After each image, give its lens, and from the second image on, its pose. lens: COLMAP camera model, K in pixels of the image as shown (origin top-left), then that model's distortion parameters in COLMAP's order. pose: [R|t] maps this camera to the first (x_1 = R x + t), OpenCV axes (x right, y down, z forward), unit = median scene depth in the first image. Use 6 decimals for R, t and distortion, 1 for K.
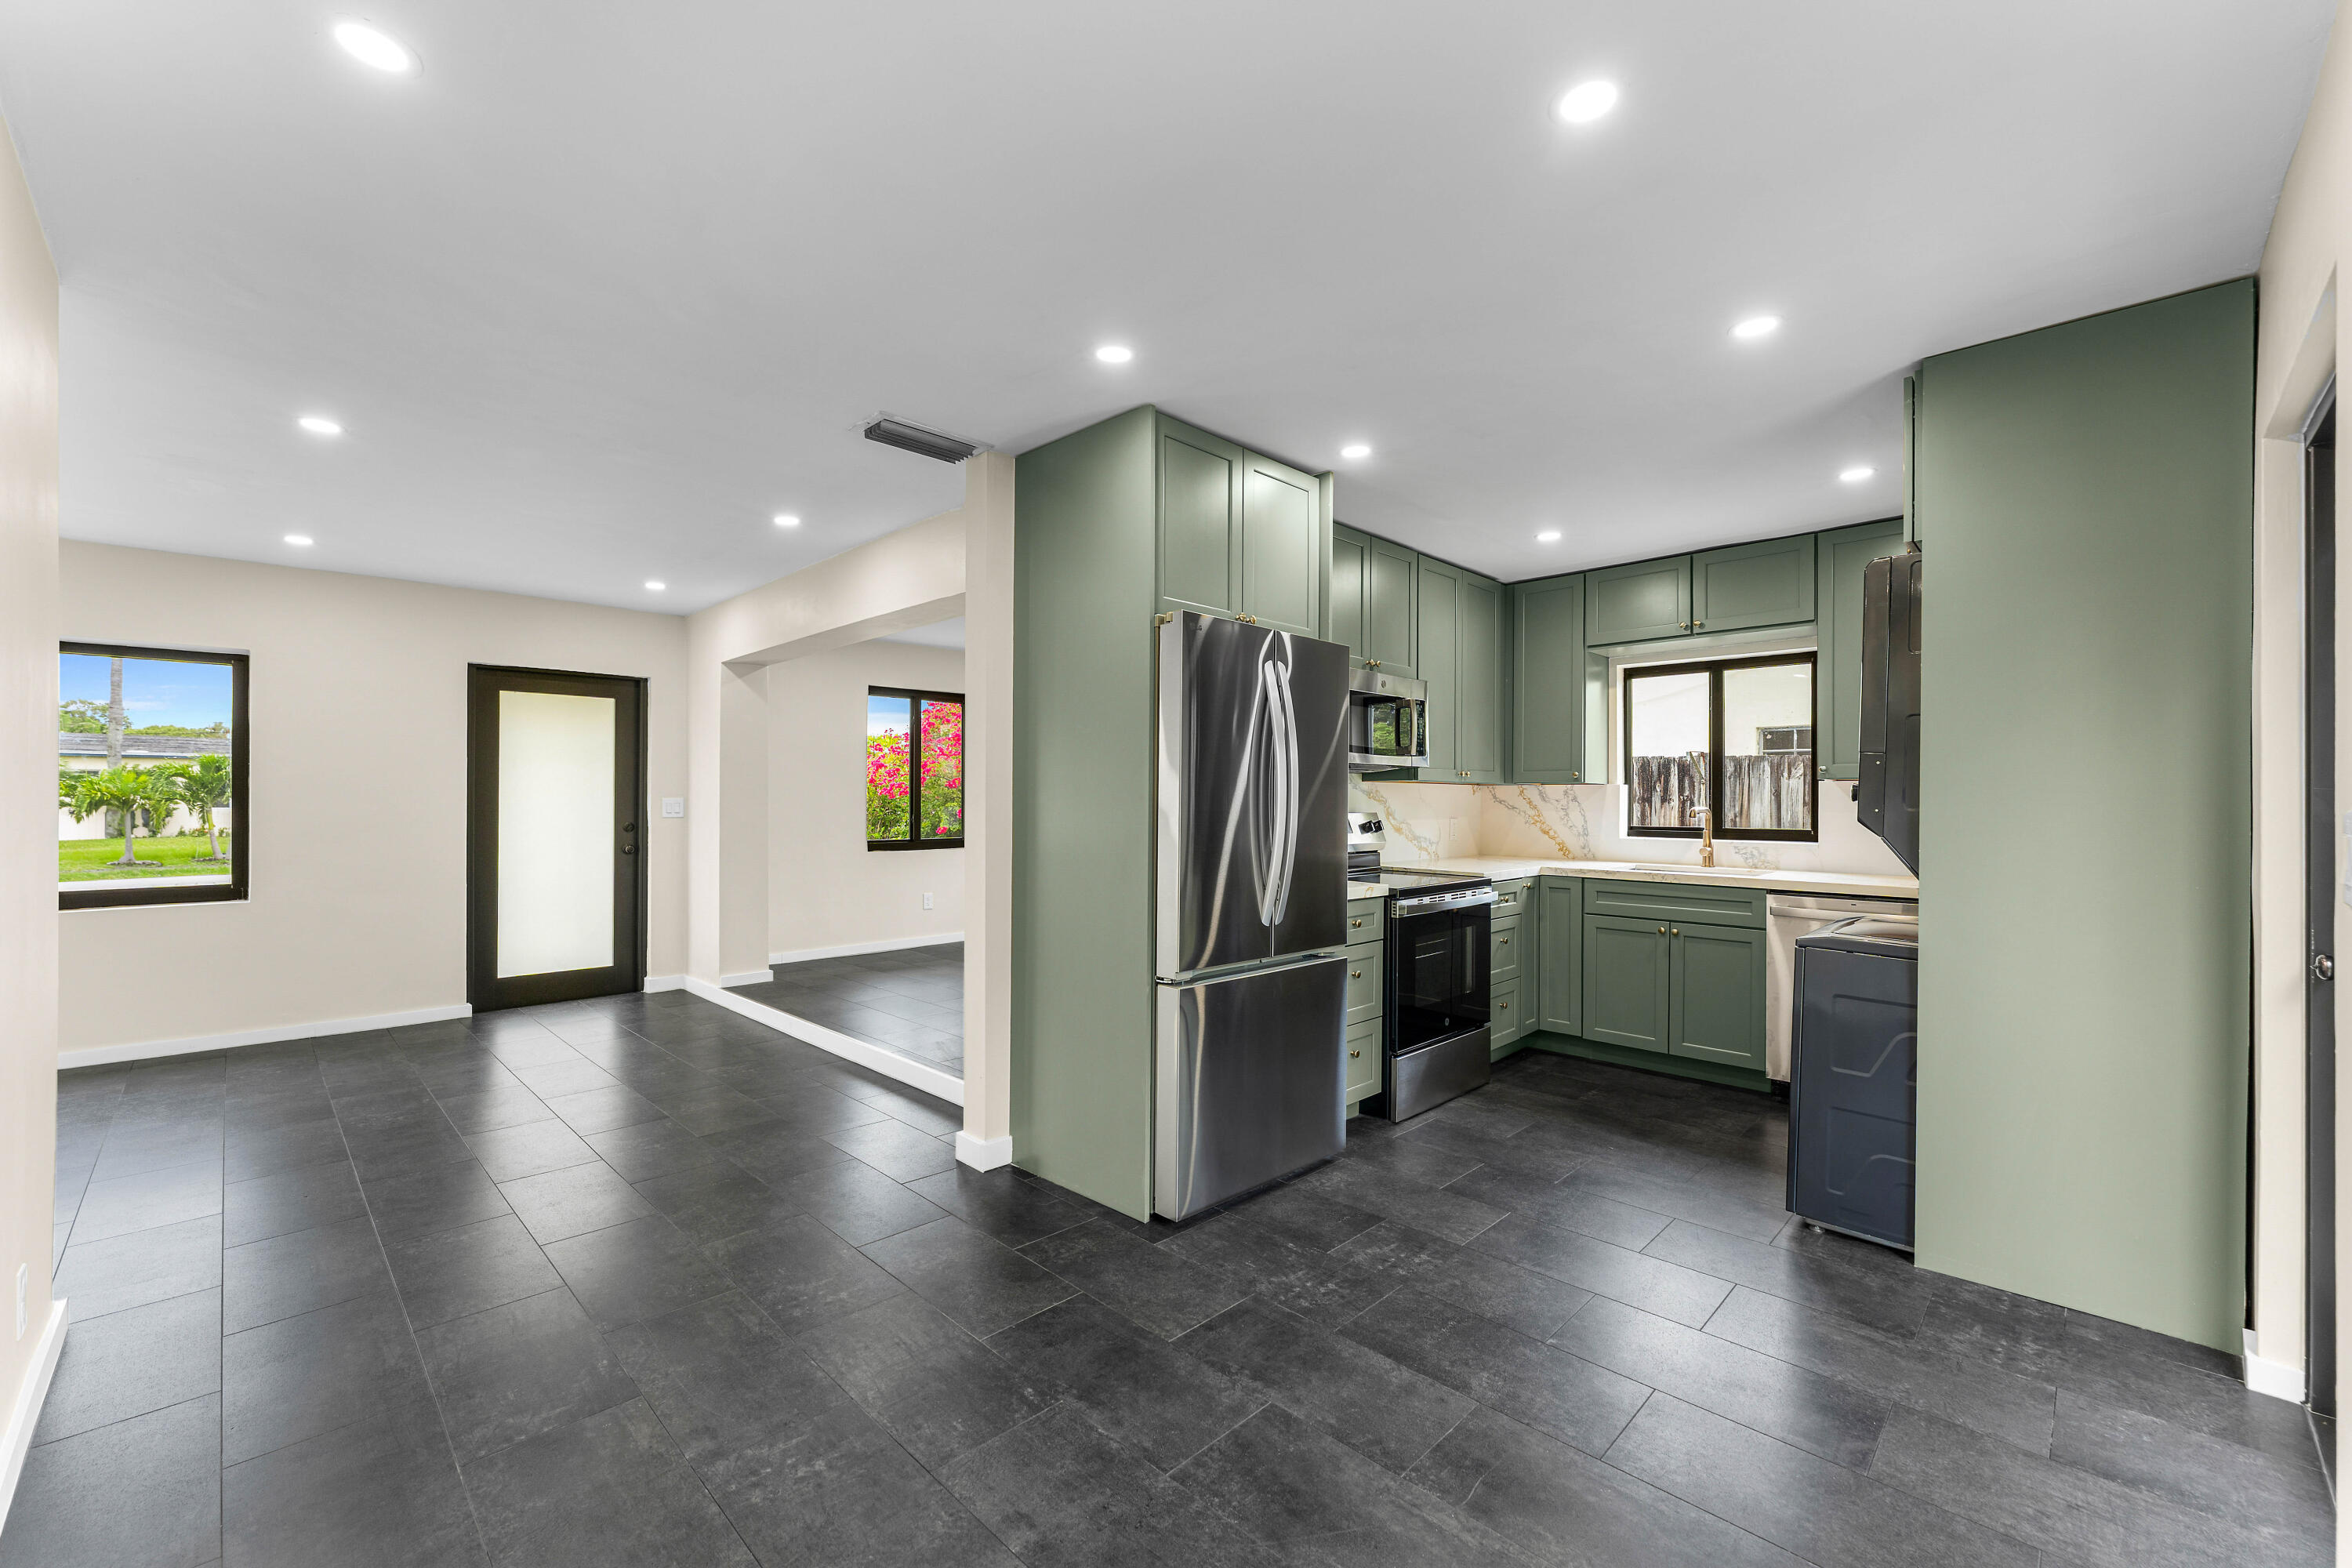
lens RADIAL K [[941.5, 0, 1185.1], [0, 941.5, 796.0], [0, 0, 1]] dist [-0.000725, 0.000369]
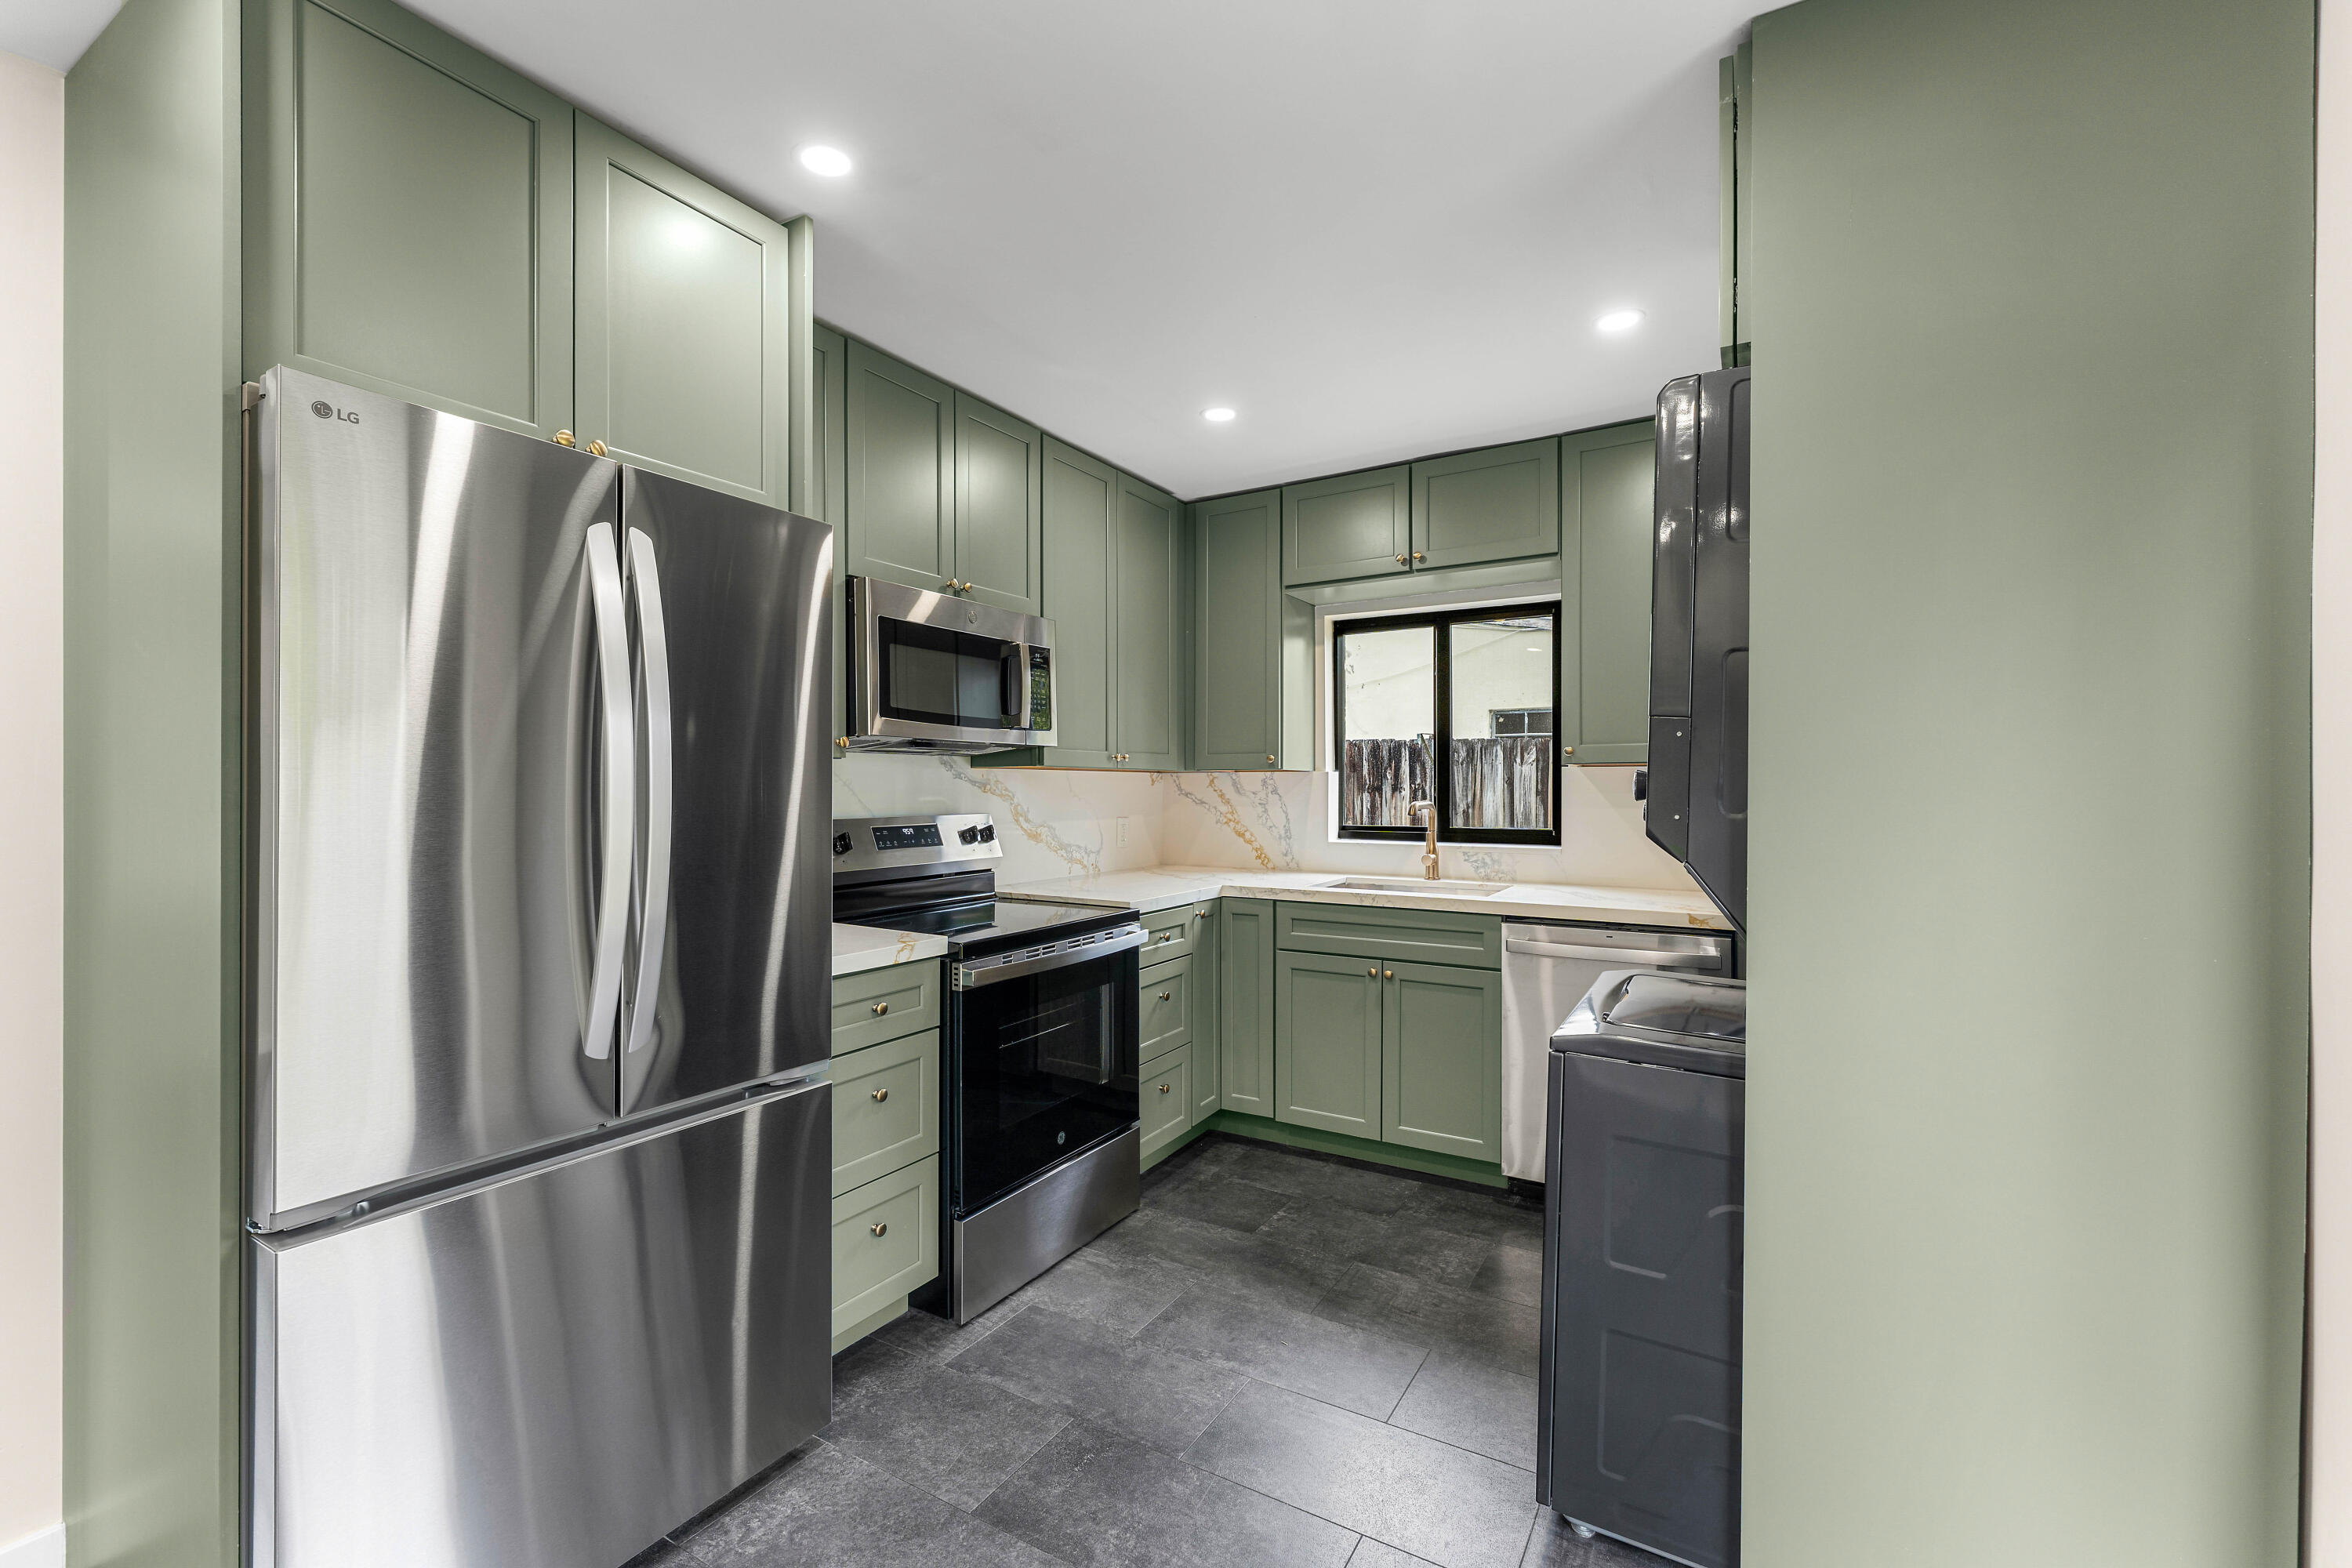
lens RADIAL K [[985.0, 0, 1172.5], [0, 985.0, 790.3], [0, 0, 1]] dist [0.000534, -0.000112]
pose [[0.972646, -0.006356, 0.232207, 0.175520], [0.004865, 0.999964, 0.006996, -0.003721], [-0.232243, -0.005675, 0.972641, 0.288677]]
